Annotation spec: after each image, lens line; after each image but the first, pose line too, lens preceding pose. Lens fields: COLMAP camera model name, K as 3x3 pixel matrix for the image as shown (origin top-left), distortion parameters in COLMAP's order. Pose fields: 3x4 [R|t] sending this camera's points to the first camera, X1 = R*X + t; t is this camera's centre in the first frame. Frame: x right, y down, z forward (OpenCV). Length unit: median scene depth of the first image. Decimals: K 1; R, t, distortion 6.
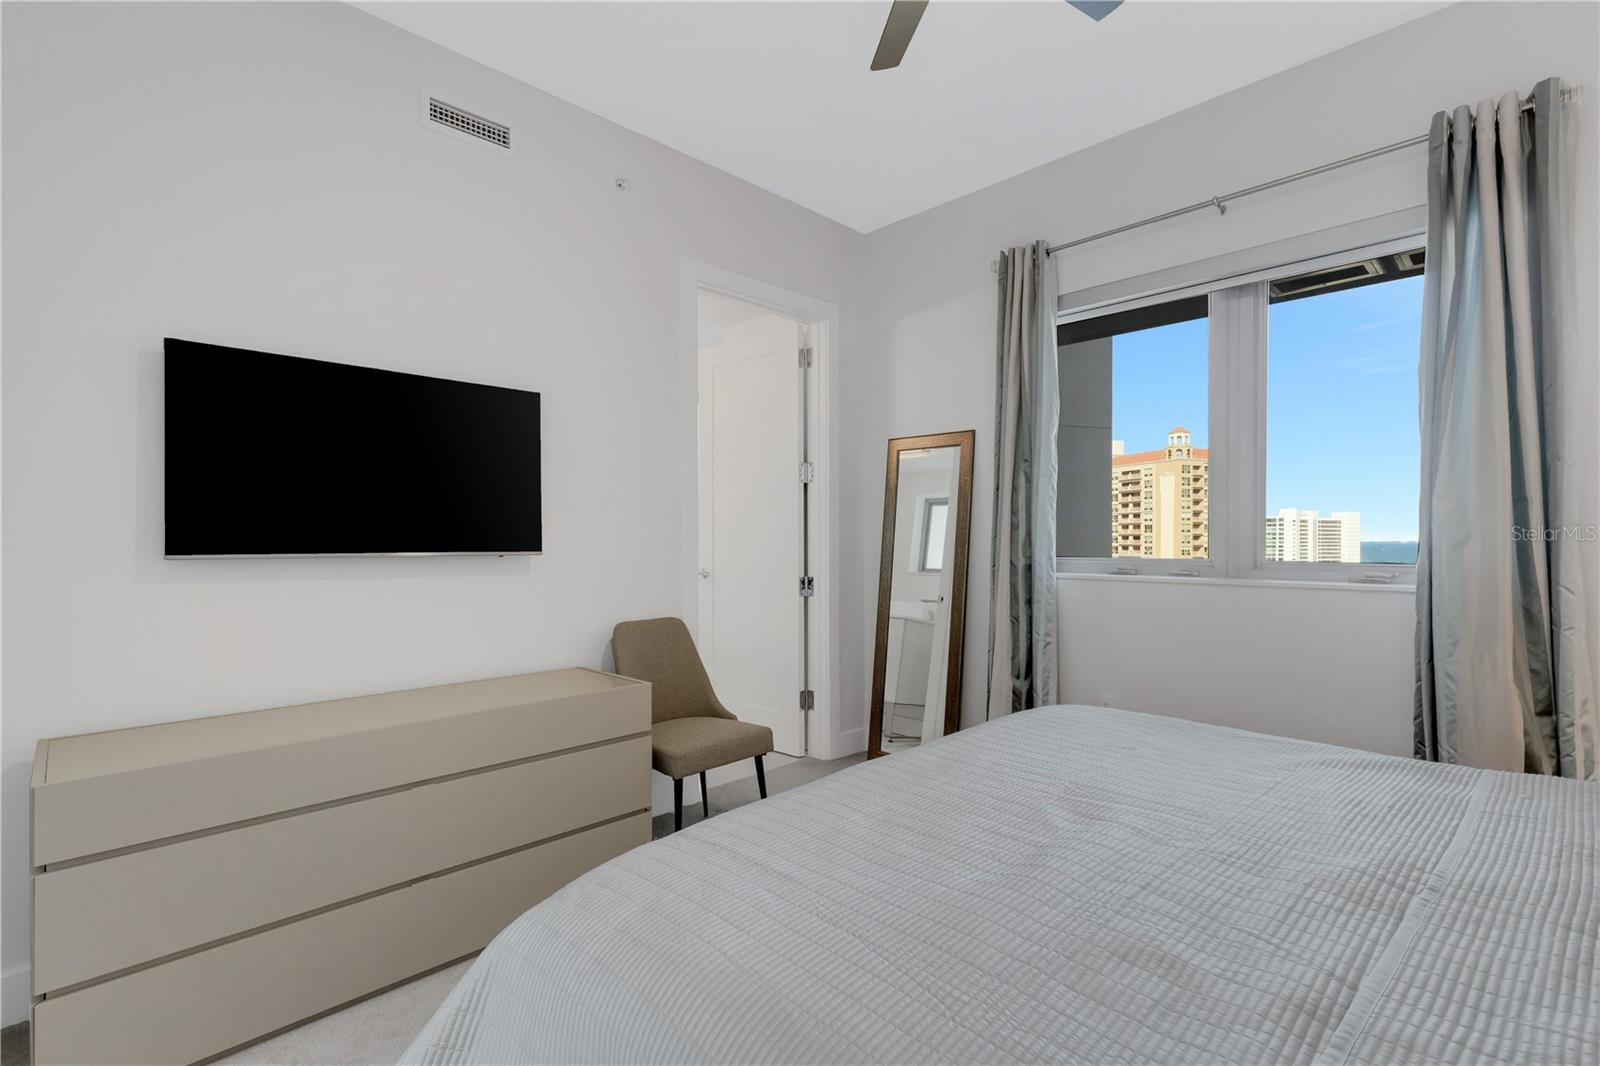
lens RADIAL K [[730.3, 0, 796.1], [0, 730.3, 532.6], [0, 0, 1]] dist [-0.000407, -0.000034]
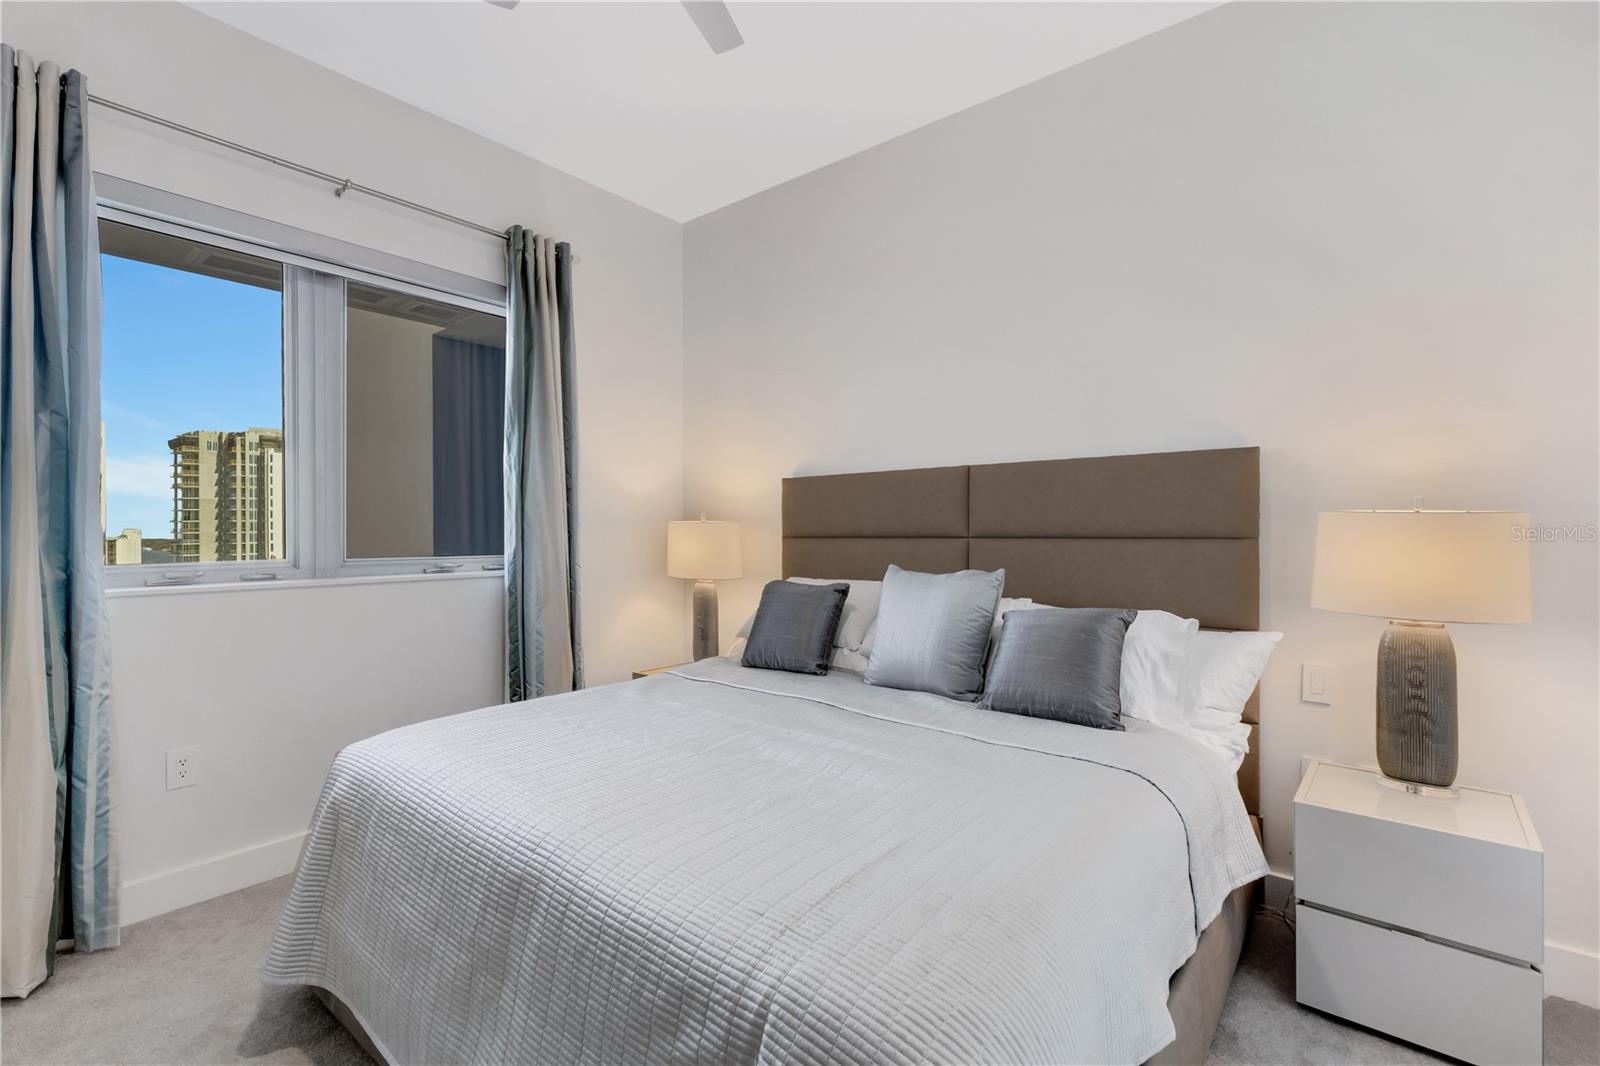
lens RADIAL K [[730.3, 0, 796.1], [0, 730.3, 532.6], [0, 0, 1]] dist [-0.000407, -0.000034]
pose [[-0.132632, 0.003255, 0.991160, -0.421849], [-0.002383, 0.999991, -0.003603, 0.004245], [-0.991163, -0.002840, -0.132623, 0.511347]]
